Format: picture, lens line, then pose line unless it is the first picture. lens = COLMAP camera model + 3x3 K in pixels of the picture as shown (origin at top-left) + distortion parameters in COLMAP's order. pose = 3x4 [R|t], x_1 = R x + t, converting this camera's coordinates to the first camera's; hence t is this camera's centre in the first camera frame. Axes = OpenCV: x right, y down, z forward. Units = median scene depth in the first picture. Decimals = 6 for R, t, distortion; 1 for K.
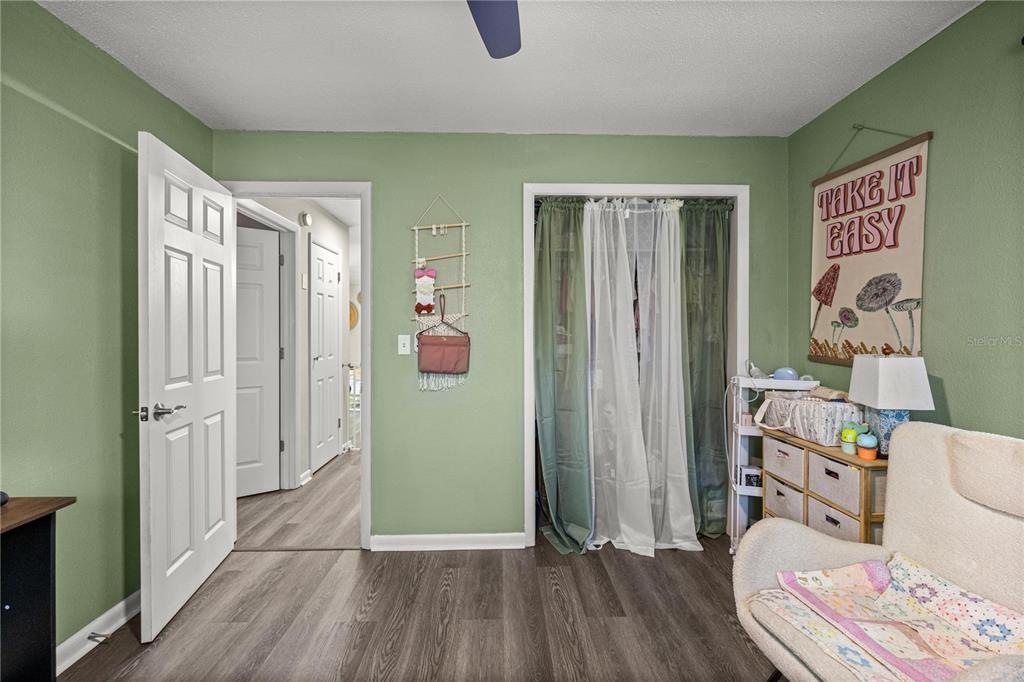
lens RADIAL K [[434.5, 0, 513.1], [0, 434.5, 334.9], [0, 0, 1]] dist [-0.000879, -0.000127]
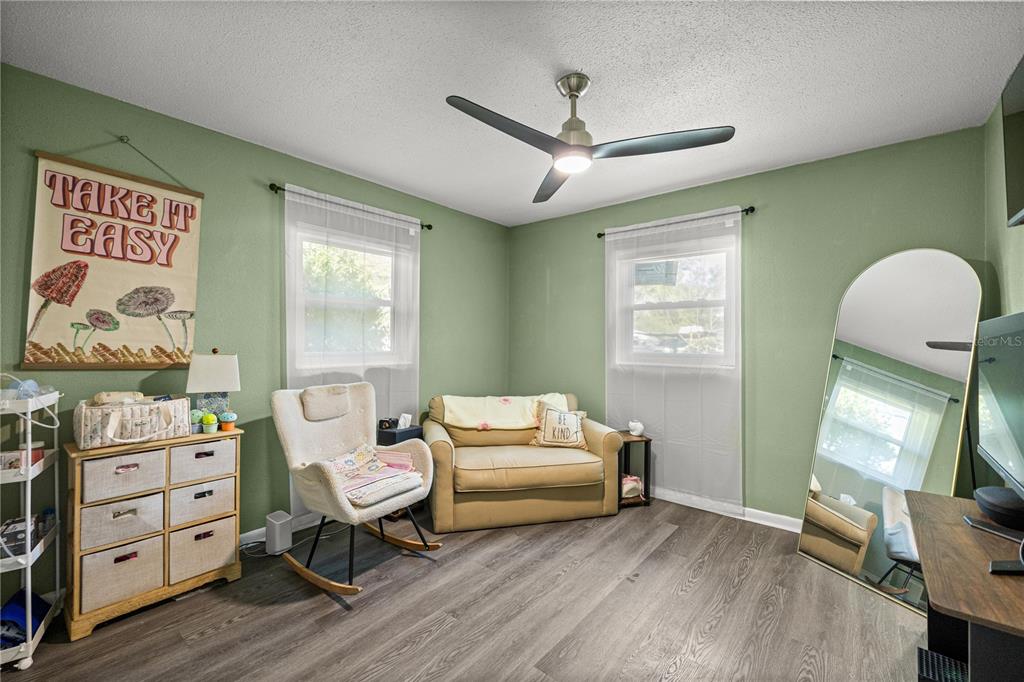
lens RADIAL K [[434.5, 0, 513.0], [0, 434.5, 343.6], [0, 0, 1]] dist [-0.000879, -0.000127]
pose [[-0.749510, -0.004261, 0.661979, -0.603801], [-0.002447, 0.999990, 0.003666, 0.007234], [-0.661988, 0.001128, -0.749513, 1.167051]]
